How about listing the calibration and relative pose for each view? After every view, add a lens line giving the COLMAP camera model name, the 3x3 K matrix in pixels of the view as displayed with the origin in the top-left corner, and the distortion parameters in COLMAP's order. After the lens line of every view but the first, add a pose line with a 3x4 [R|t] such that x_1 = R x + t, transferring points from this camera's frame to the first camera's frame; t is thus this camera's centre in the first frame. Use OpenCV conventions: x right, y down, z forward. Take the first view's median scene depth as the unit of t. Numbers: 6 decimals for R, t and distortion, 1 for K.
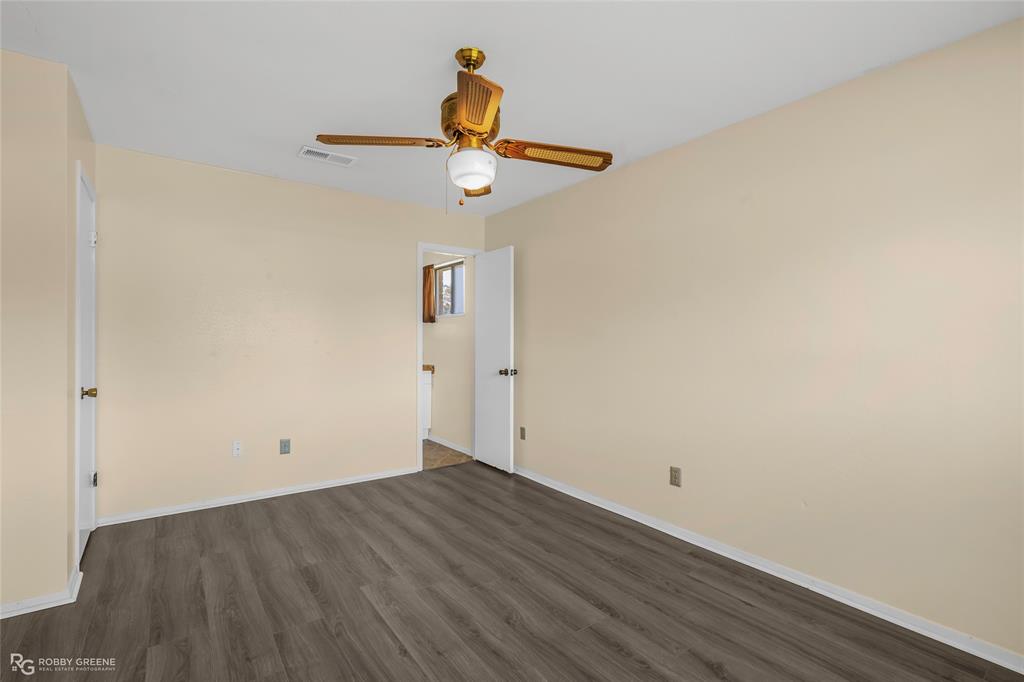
lens RADIAL K [[466.3, 0, 512.3], [0, 466.3, 339.7], [0, 0, 1]] dist [0.001580, 0.000193]
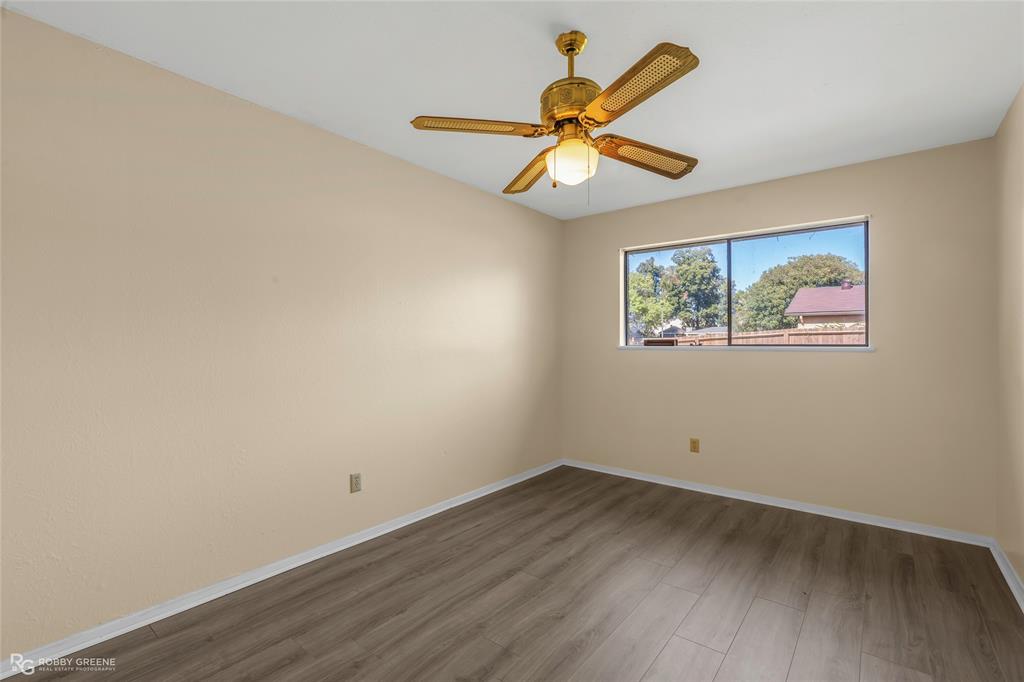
lens RADIAL K [[466.3, 0, 512.3], [0, 466.3, 340.1], [0, 0, 1]] dist [0.001580, 0.000193]
pose [[-0.255549, 0.001665, 0.966795, -0.768742], [0.005256, 0.999986, -0.000333, 0.006636], [-0.966782, 0.004996, -0.255554, 1.094135]]
